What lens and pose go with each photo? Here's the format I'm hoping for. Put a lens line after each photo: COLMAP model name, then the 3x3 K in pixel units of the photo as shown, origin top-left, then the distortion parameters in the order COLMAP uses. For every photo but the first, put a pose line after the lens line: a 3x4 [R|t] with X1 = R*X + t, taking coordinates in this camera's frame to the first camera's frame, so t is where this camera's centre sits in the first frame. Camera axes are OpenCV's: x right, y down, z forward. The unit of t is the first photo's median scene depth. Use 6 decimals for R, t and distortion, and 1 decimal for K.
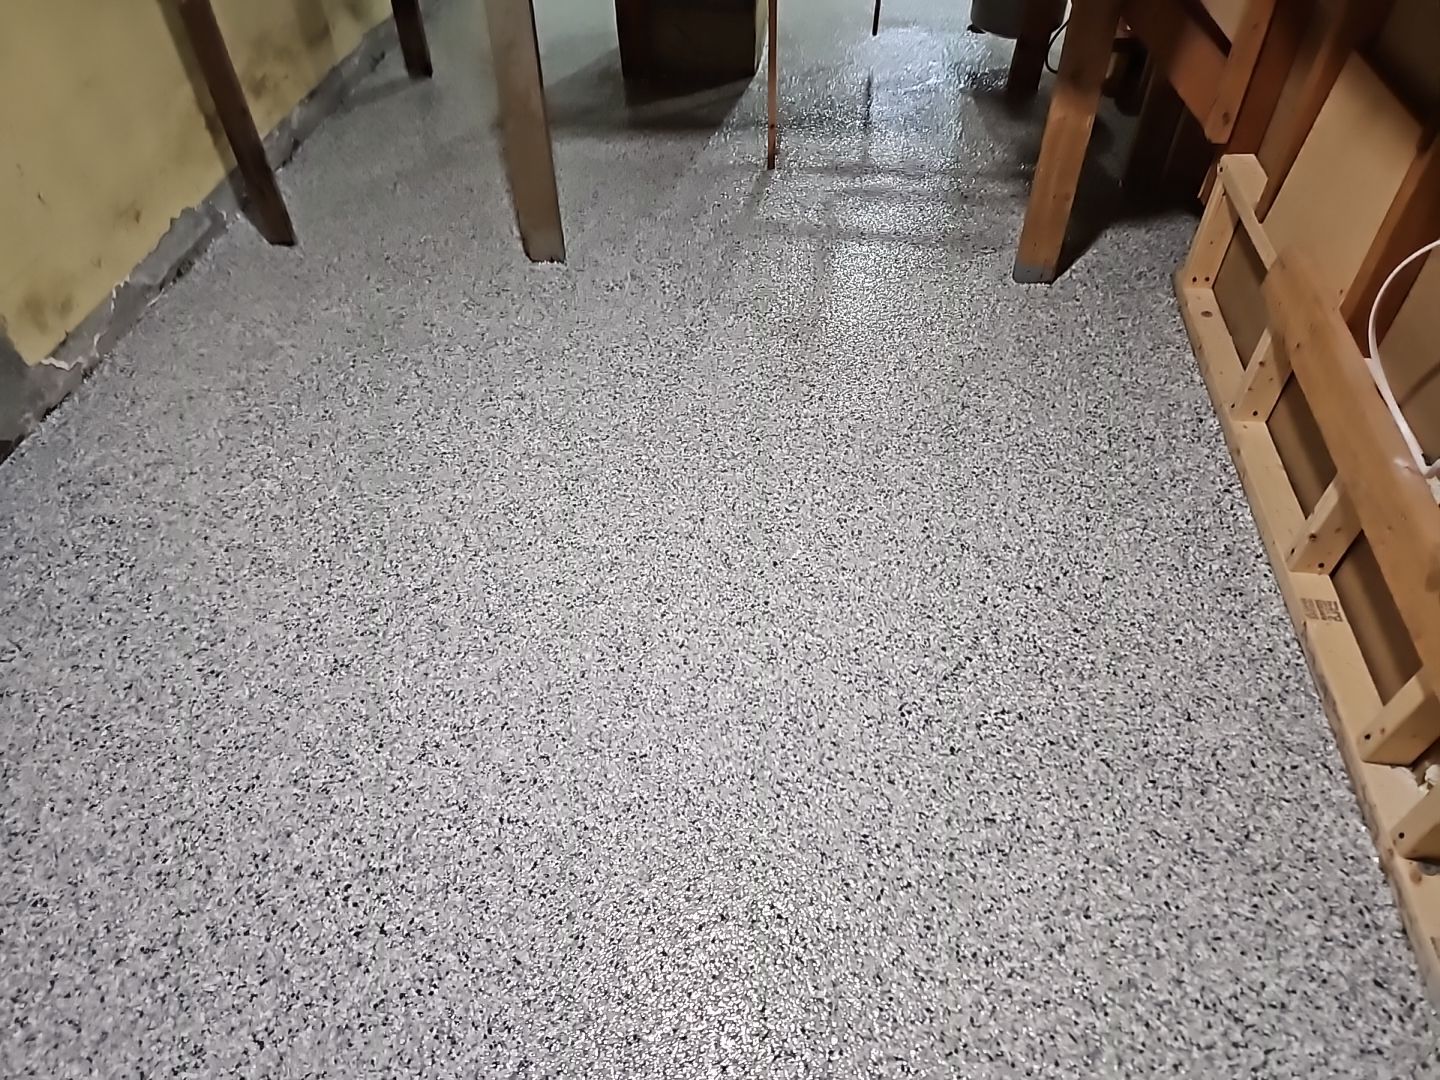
lens RADIAL K [[977.3, 0, 714.7], [0, 977.3, 538.4], [0, 0, 1]] dist [0.048953, -0.036764]
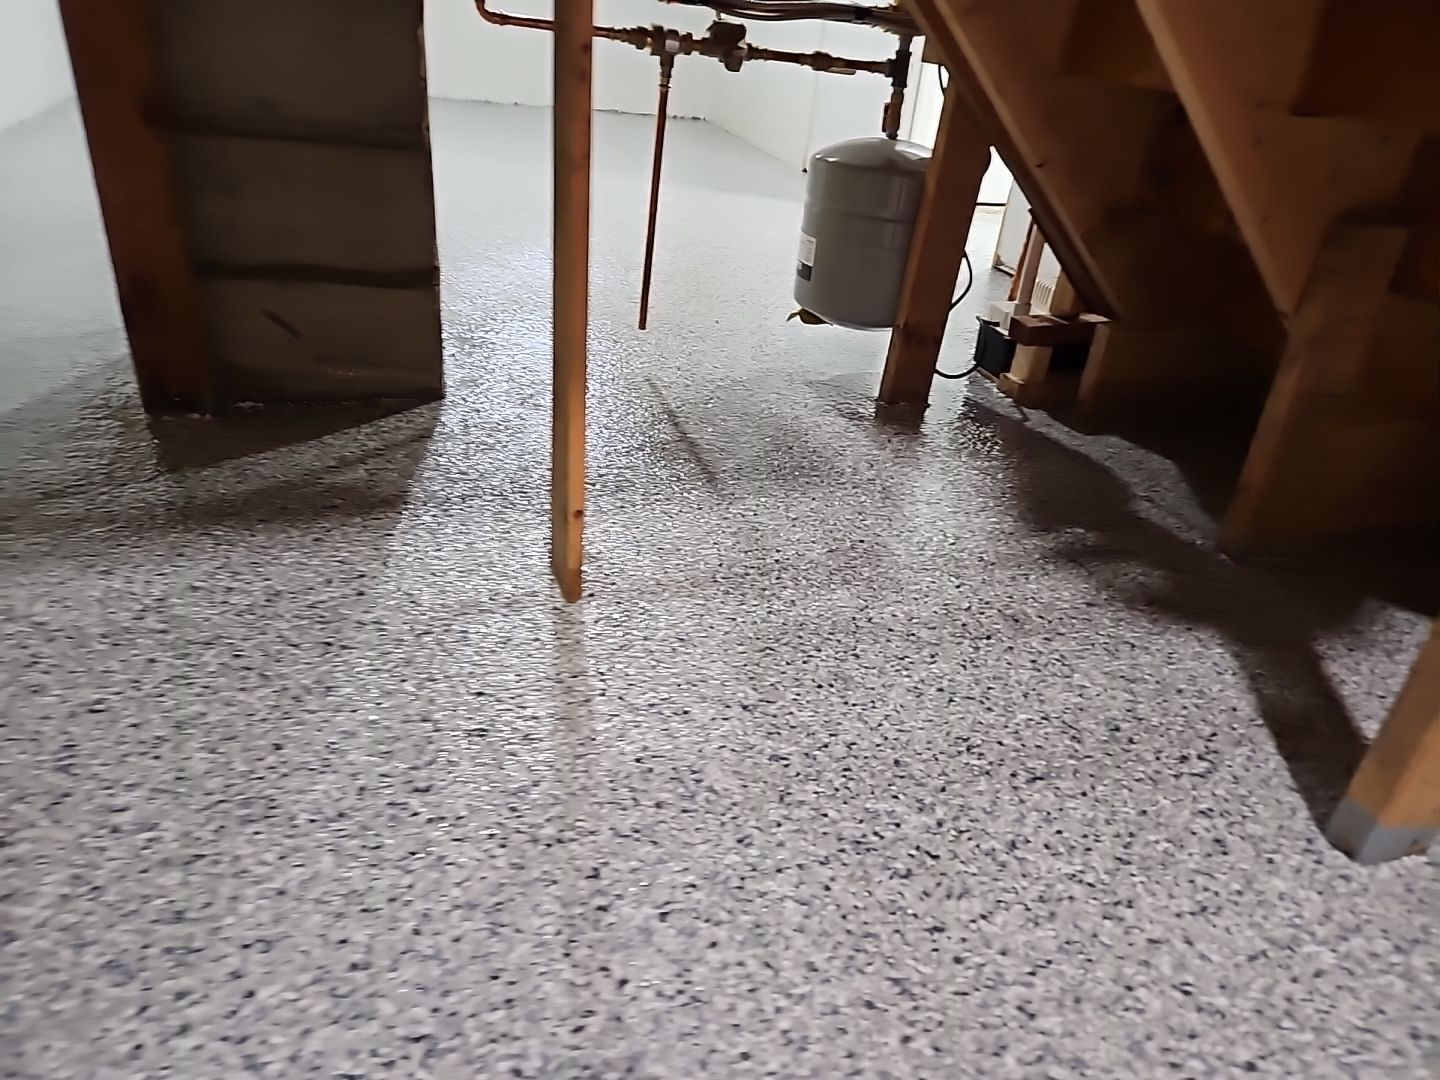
lens RADIAL K [[977.3, 0, 719.9], [0, 977.3, 541.3], [0, 0, 1]] dist [0.048953, -0.036764]
pose [[0.906517, -0.099663, 0.410236, -0.048288], [0.211746, 0.948004, -0.237595, -0.260628], [-0.365226, 0.302249, 0.880486, 0.548938]]
